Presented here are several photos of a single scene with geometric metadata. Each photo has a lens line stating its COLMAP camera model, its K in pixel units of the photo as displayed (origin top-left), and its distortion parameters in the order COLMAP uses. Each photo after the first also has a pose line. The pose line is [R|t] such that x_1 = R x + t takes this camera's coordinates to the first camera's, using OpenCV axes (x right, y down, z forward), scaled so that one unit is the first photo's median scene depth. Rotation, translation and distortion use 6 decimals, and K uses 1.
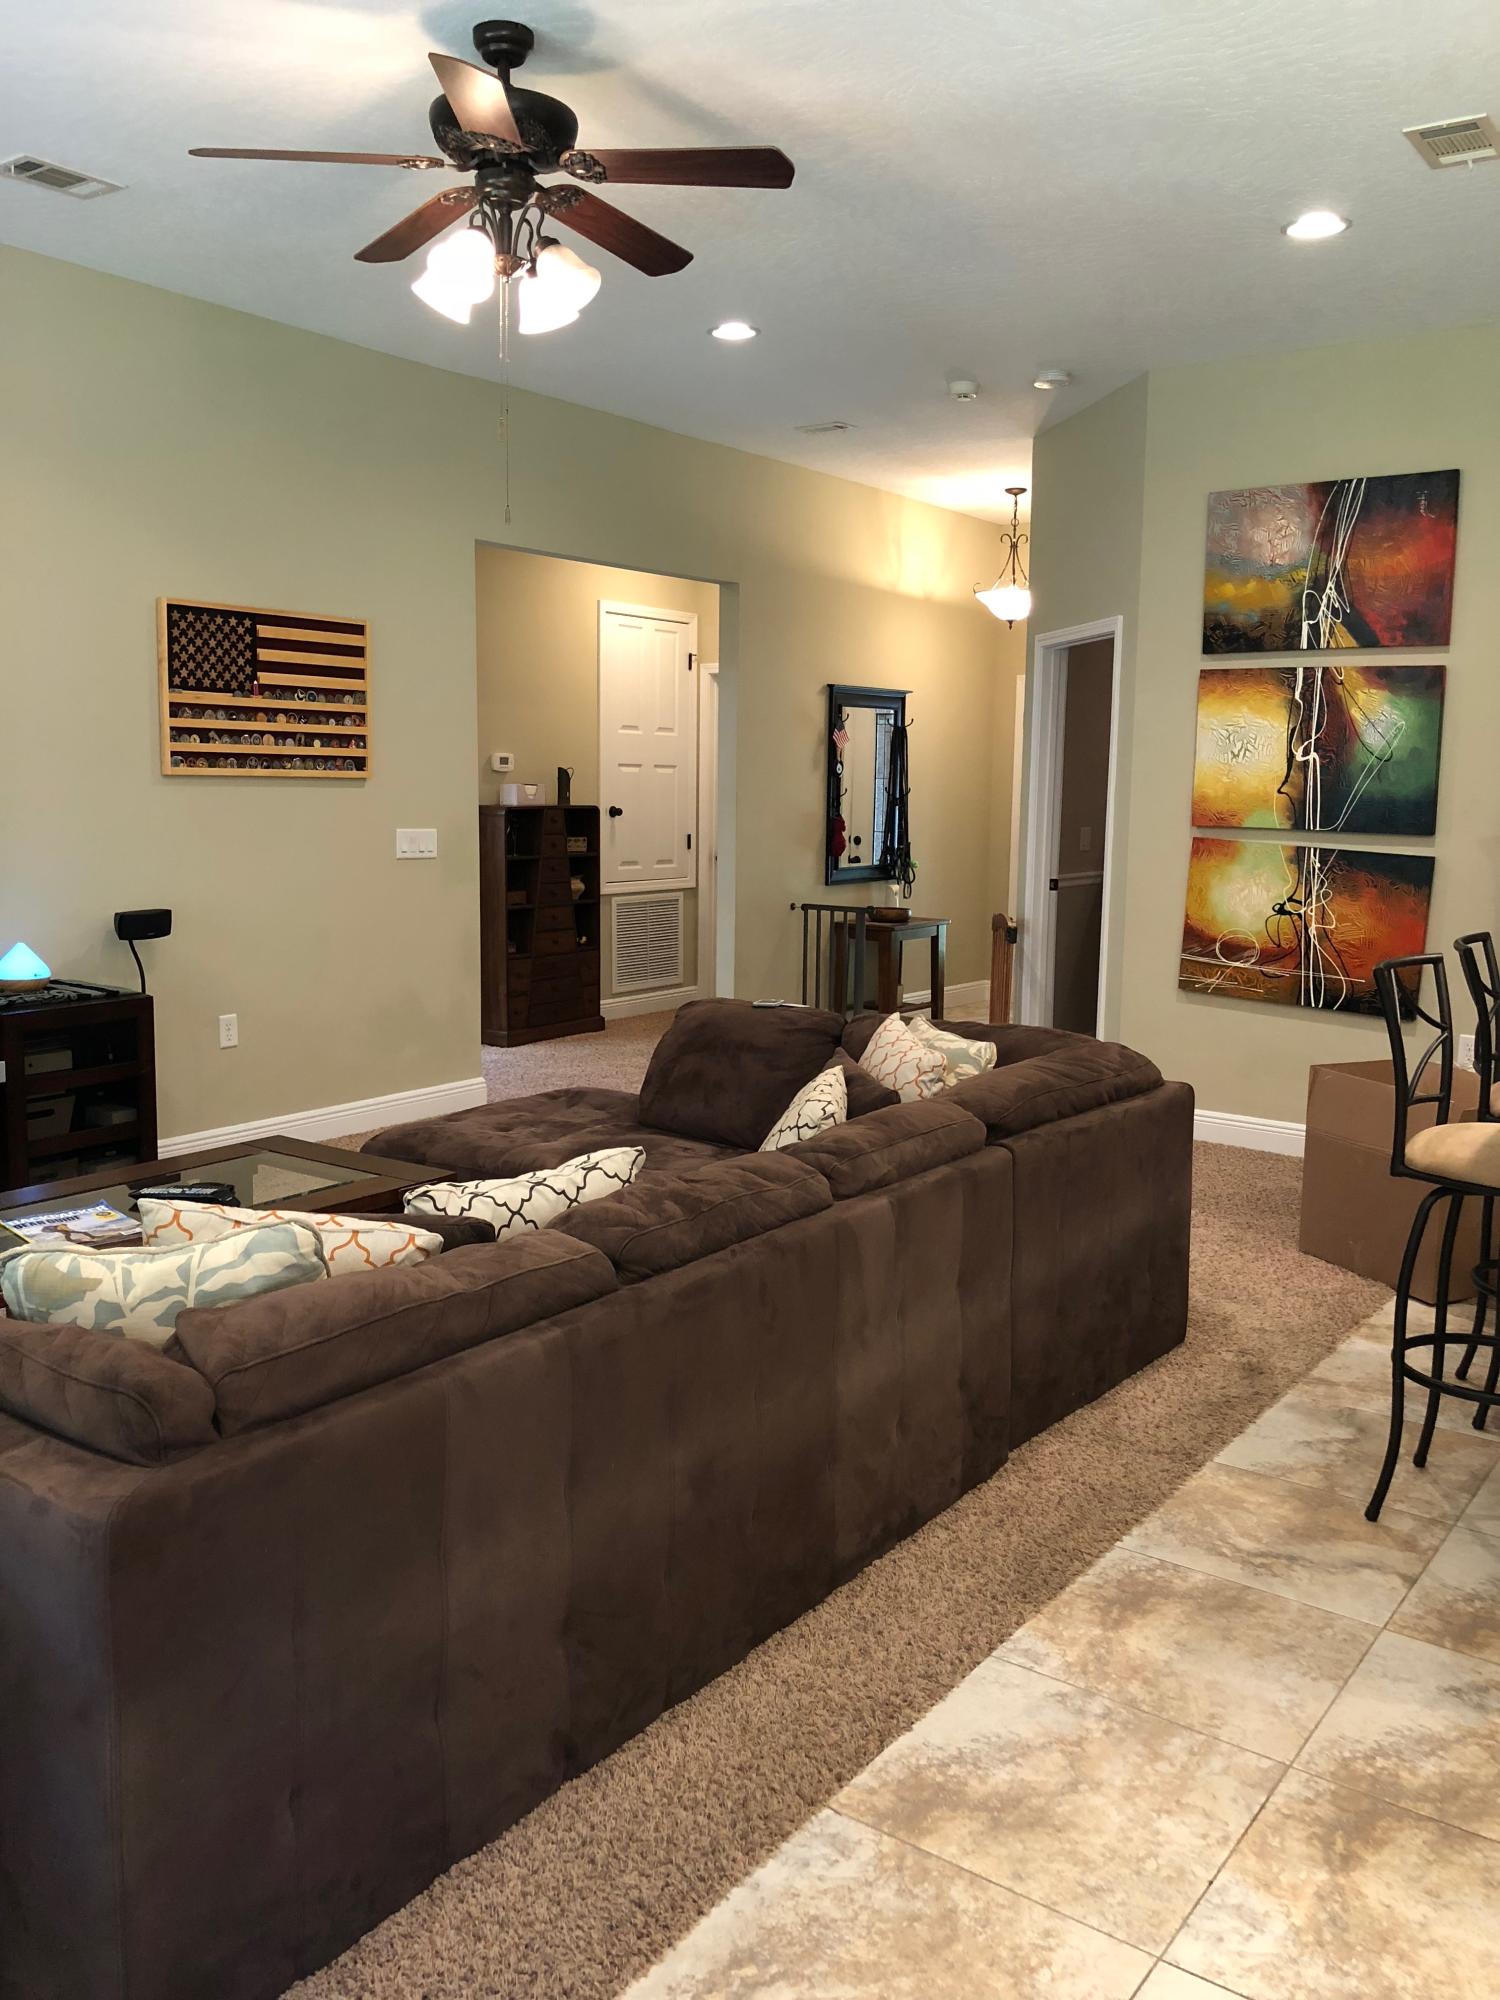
lens RADIAL K [[1640.5, 0, 757.5], [0, 1640.5, 1005.5], [0, 0, 1]] dist [0.030995, -0.033500]
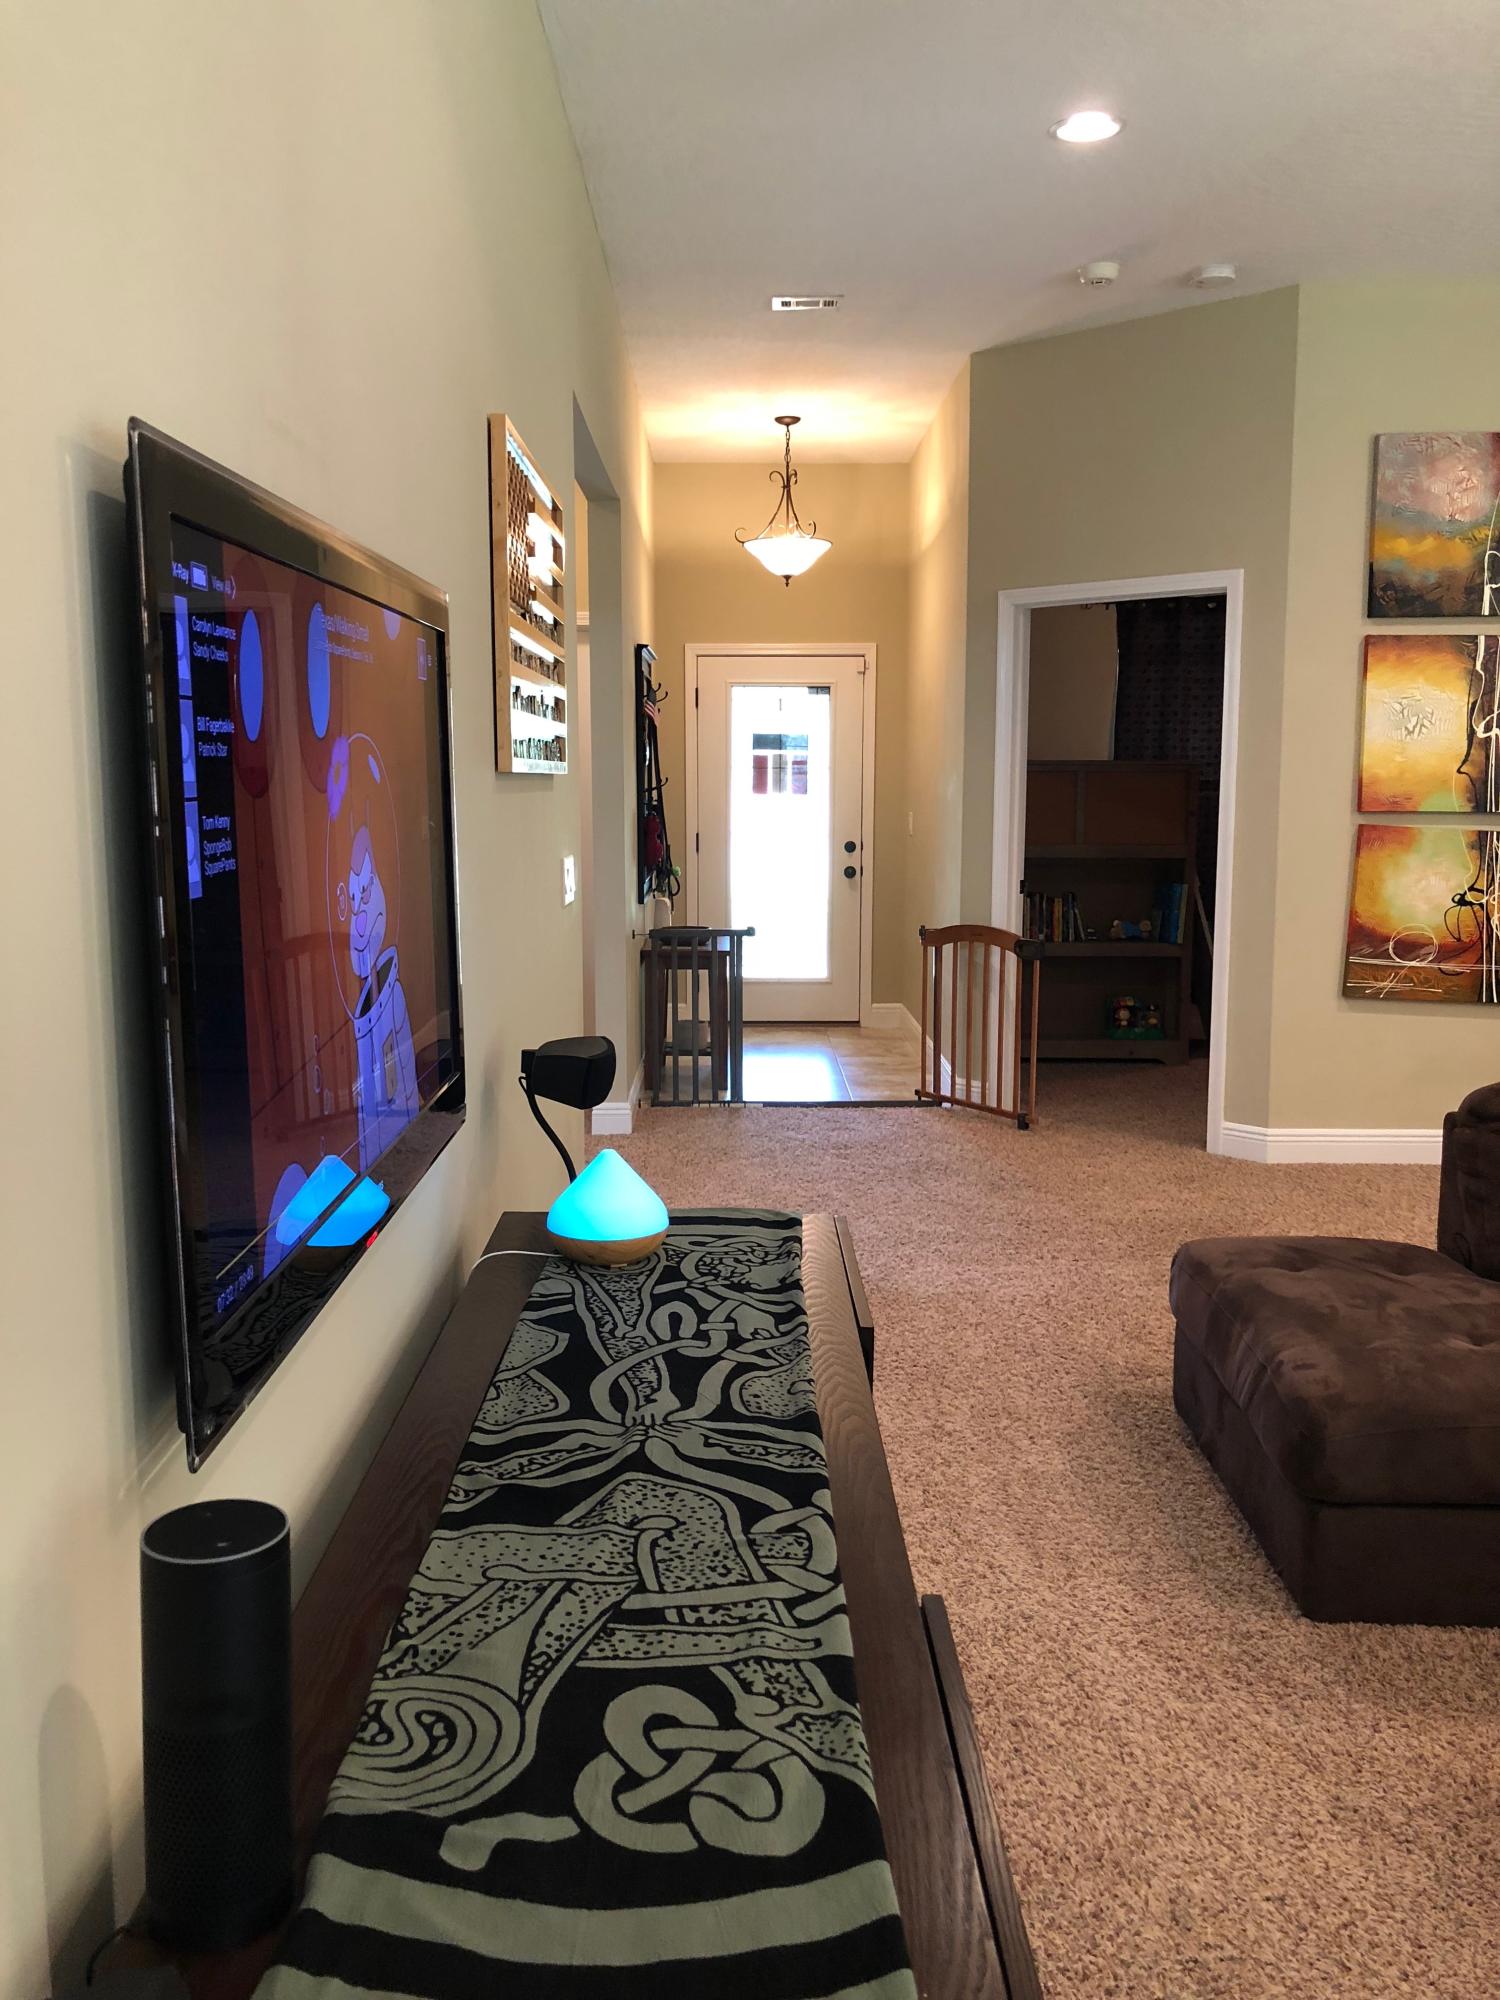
lens RADIAL K [[1640.5, 0, 749.9], [0, 1640.5, 999.8], [0, 0, 1]] dist [0.030995, -0.033500]
pose [[0.810128, -0.096440, 0.578266, -0.535986], [0.093149, 0.995021, 0.035446, -0.072440], [-0.578806, 0.025149, 0.815078, 0.481770]]
